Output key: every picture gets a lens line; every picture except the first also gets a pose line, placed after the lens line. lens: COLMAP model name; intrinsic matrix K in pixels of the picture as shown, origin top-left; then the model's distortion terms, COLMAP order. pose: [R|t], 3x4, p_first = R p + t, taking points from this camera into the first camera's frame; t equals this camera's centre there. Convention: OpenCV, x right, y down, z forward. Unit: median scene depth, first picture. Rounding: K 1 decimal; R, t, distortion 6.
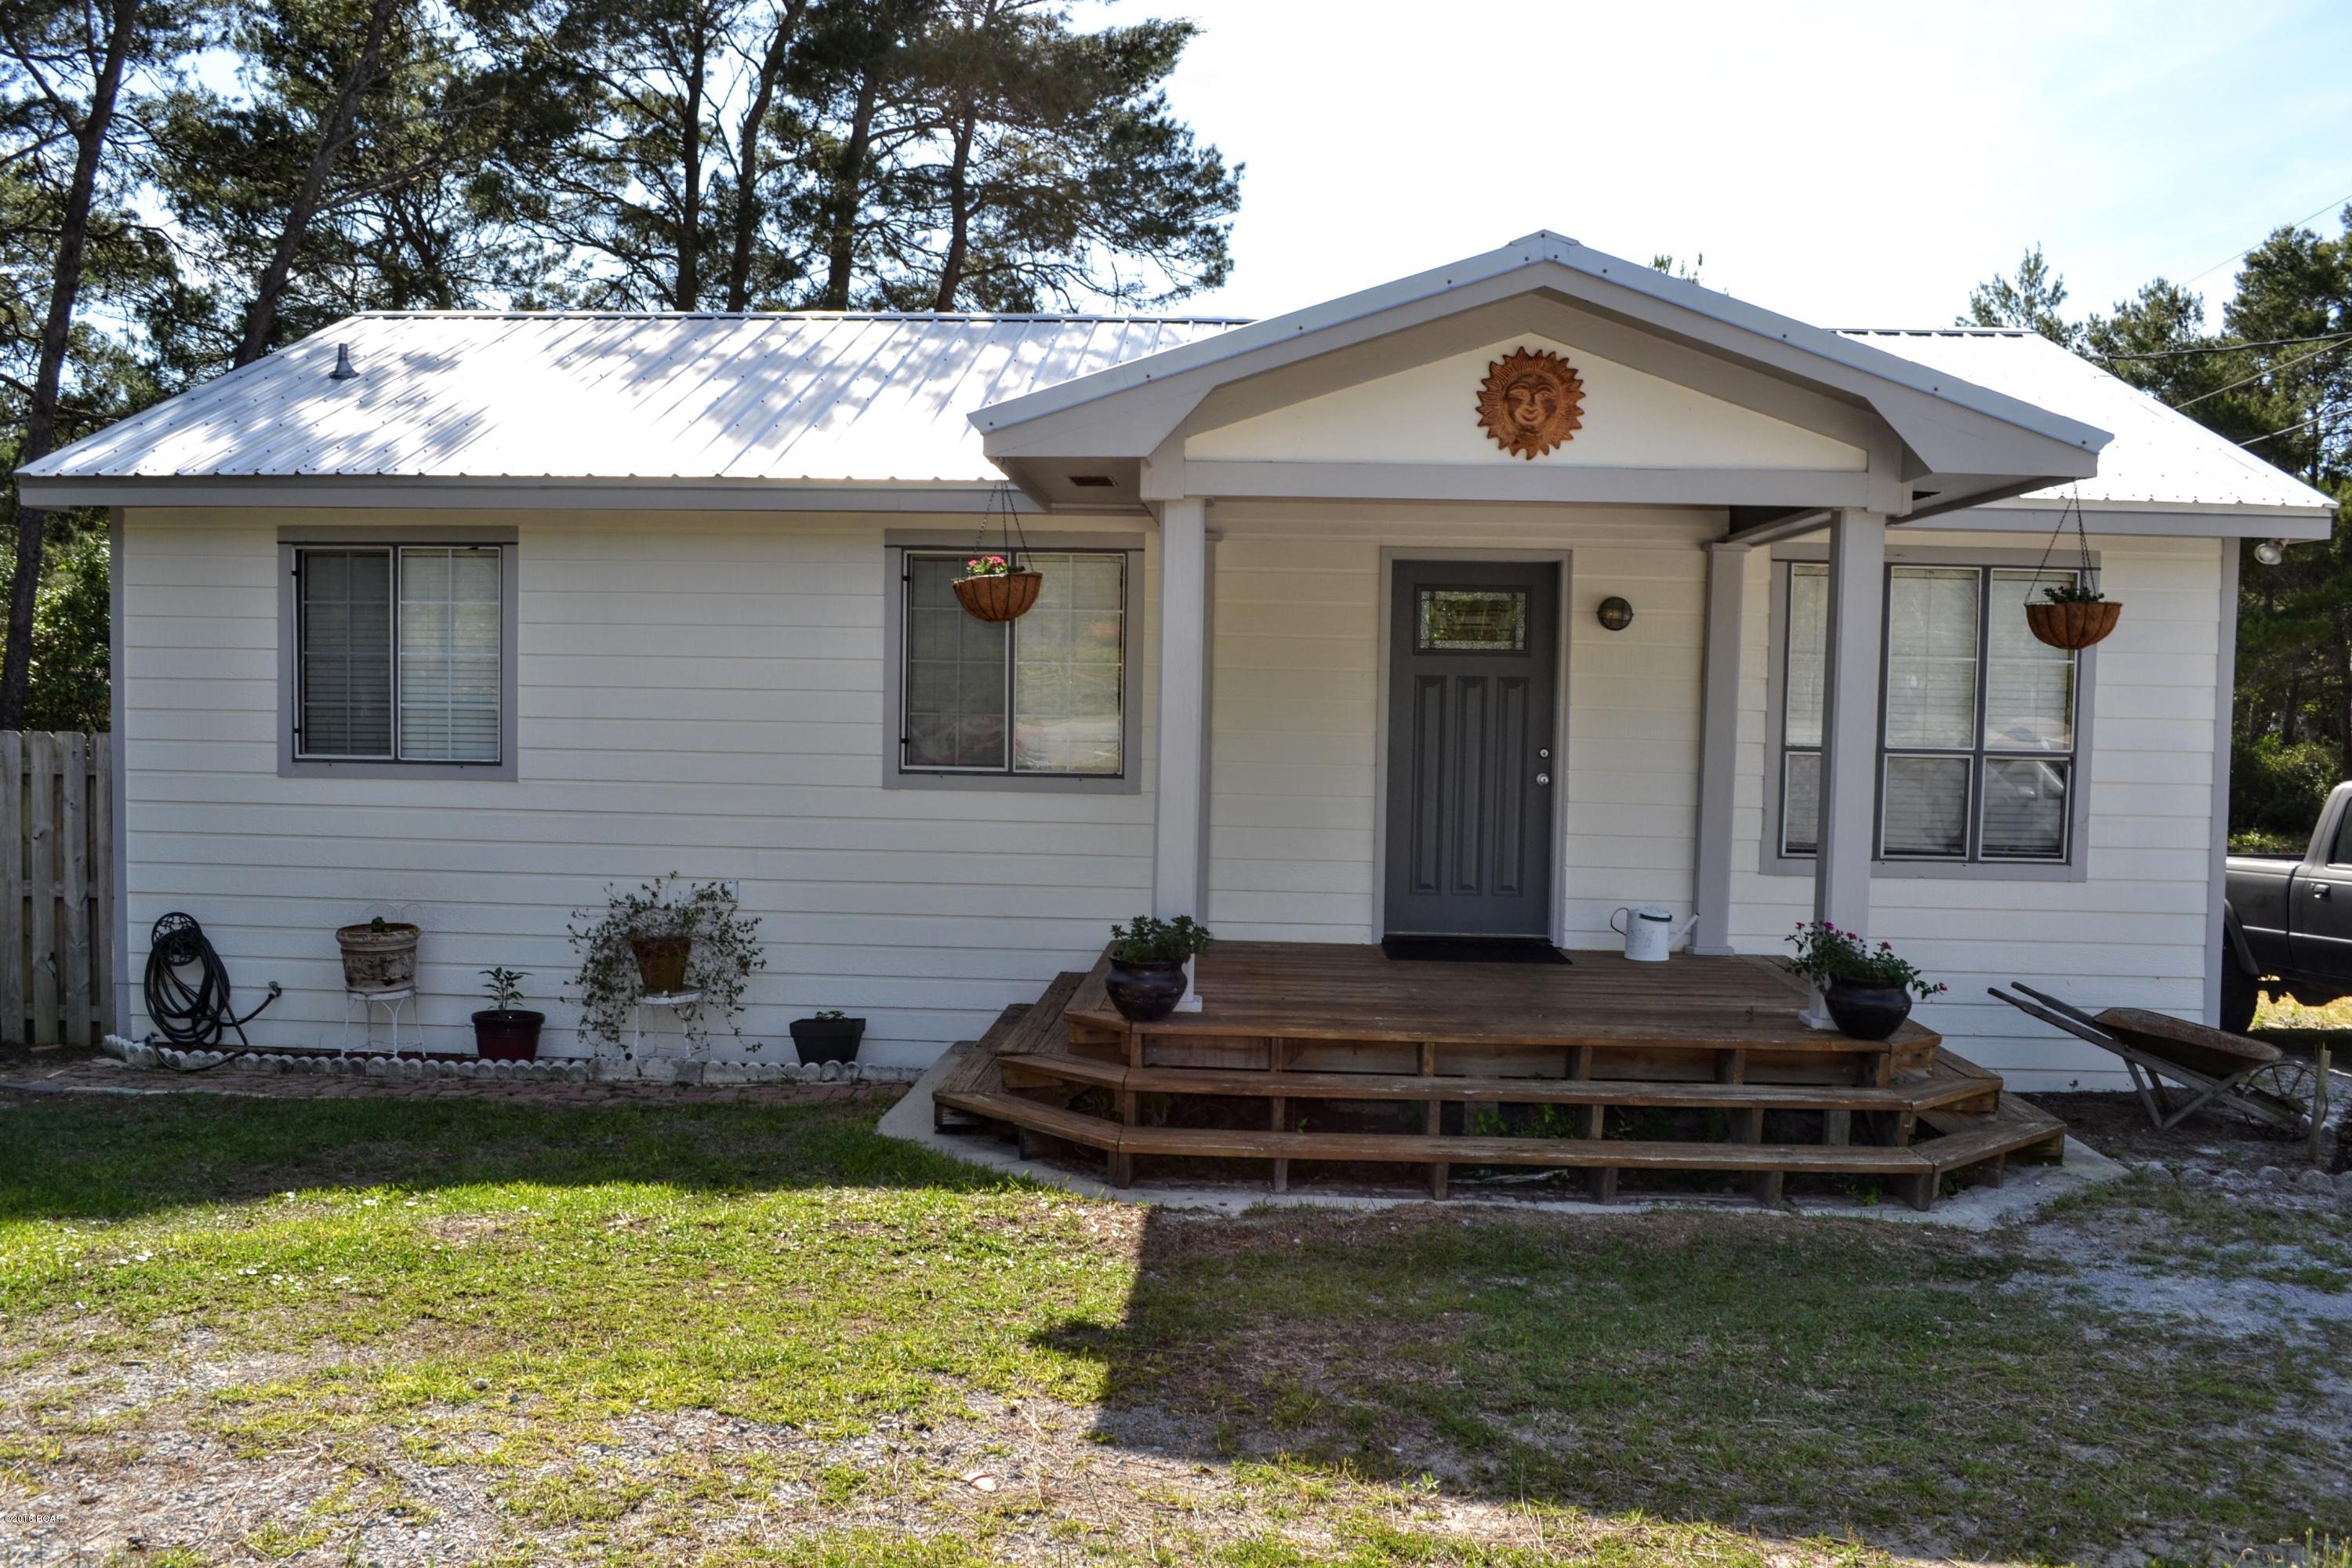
lens RADIAL K [[1940.5, 0, 1168.3], [0, 1940.5, 790.9], [0, 0, 1]] dist [-0.080528, 0.010770]
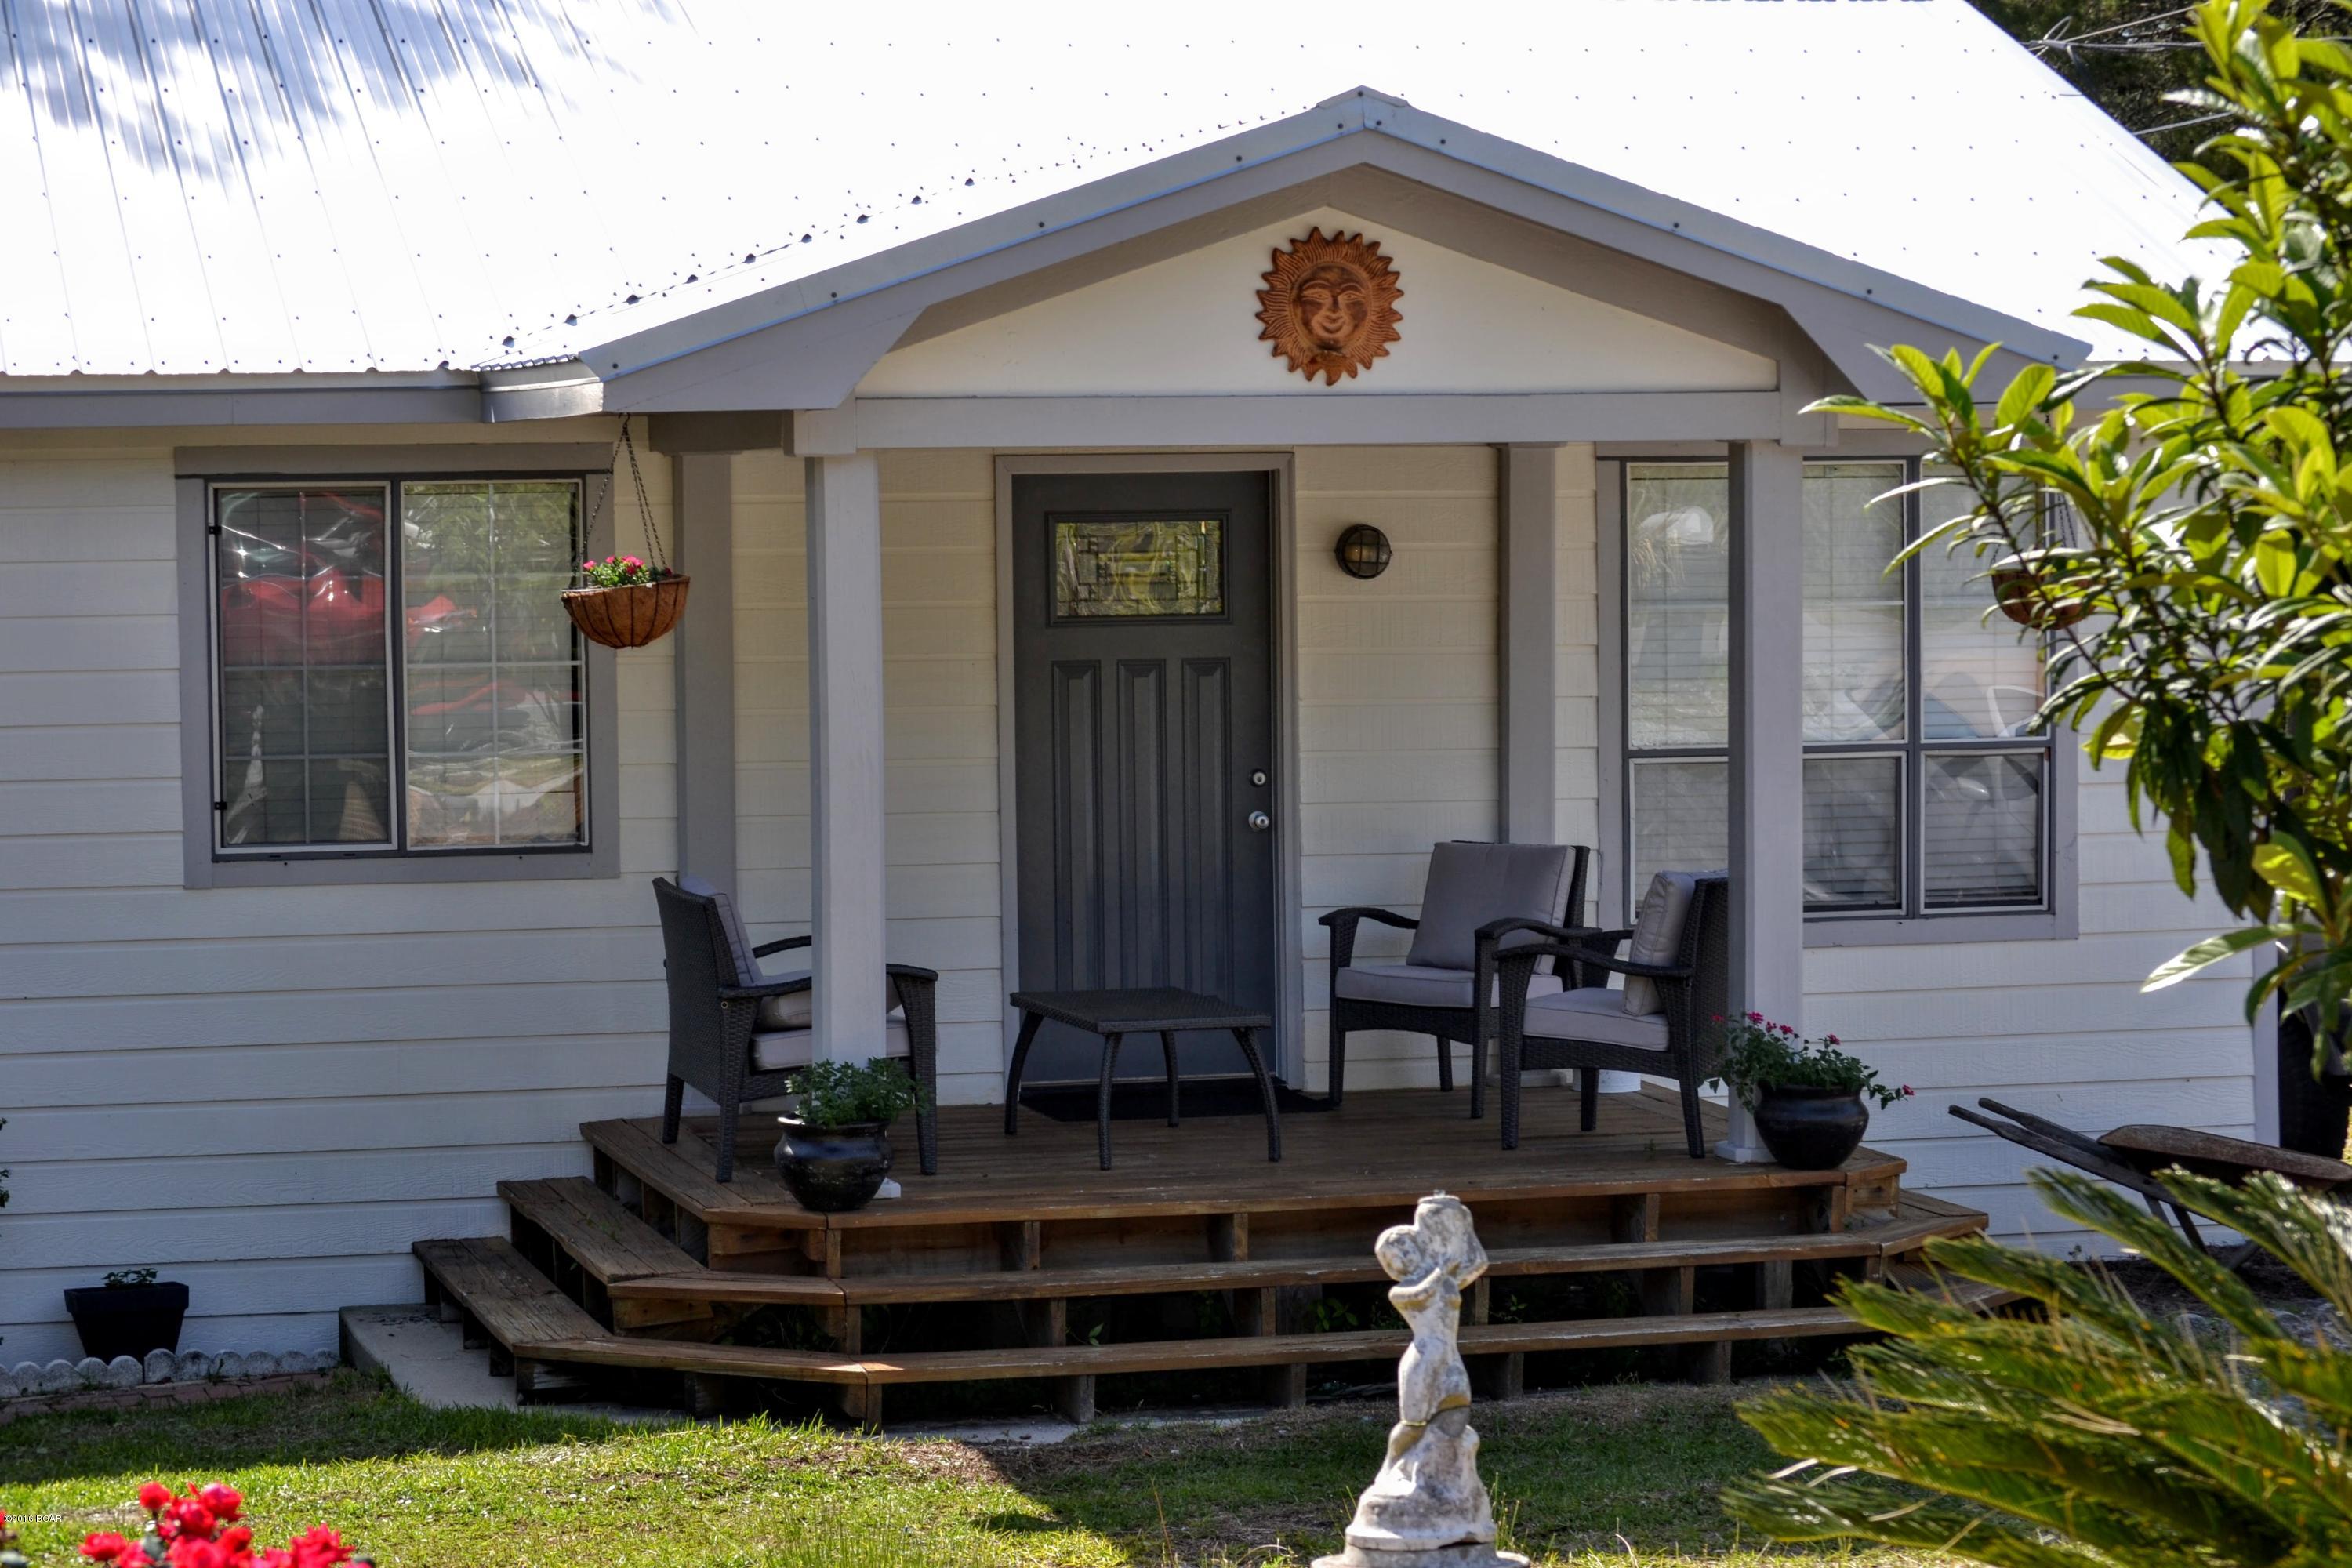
lens RADIAL K [[5730.3, 0, 1294.0], [0, 5730.3, 741.3], [0, 0, 1]] dist [-0.265569, 0.156486]
pose [[0.948814, -0.043372, 0.312843, -0.373730], [0.044875, 0.998990, 0.002397, -0.035734], [-0.312631, 0.011764, 0.949802, -0.756738]]
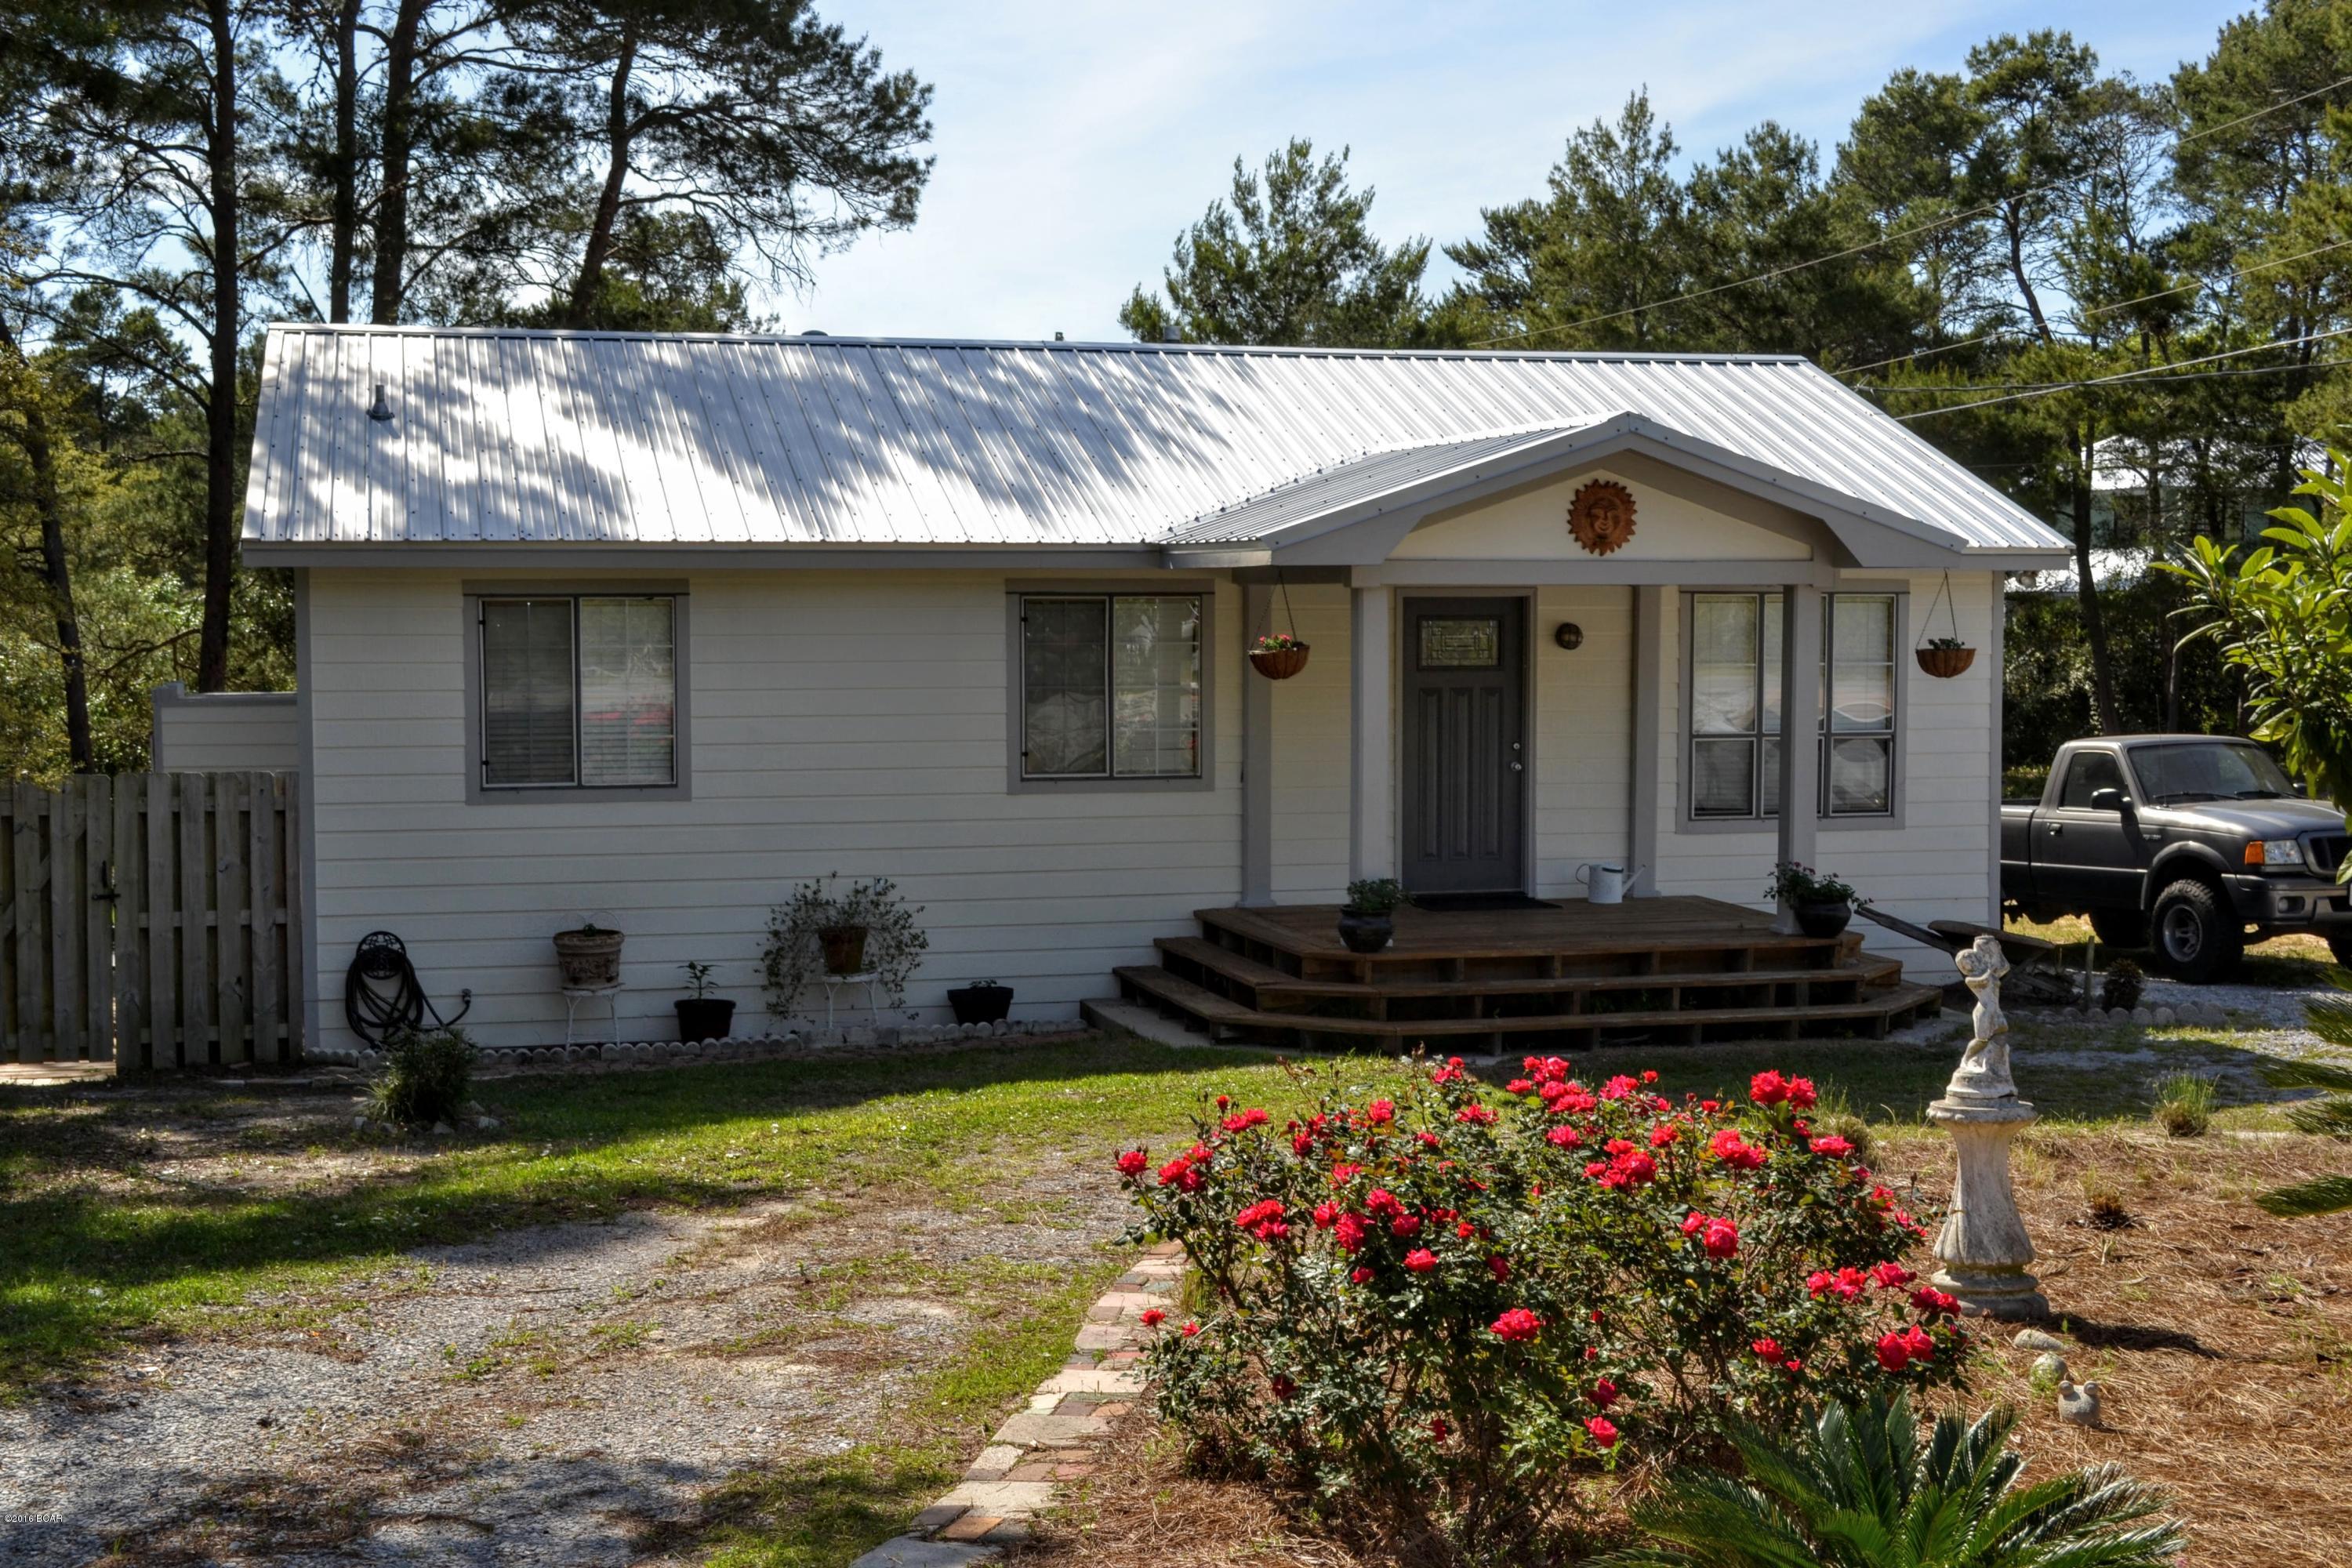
lens RADIAL K [[2906.4, 0, 1176.0], [0, 2906.4, 784.0], [0, 0, 1]] dist [-0.031110, 0.012460]
pose [[0.953476, -0.038608, 0.298988, -0.601525], [0.034055, 0.999211, 0.020425, -0.041846], [-0.299541, -0.009293, 0.954038, -0.769759]]
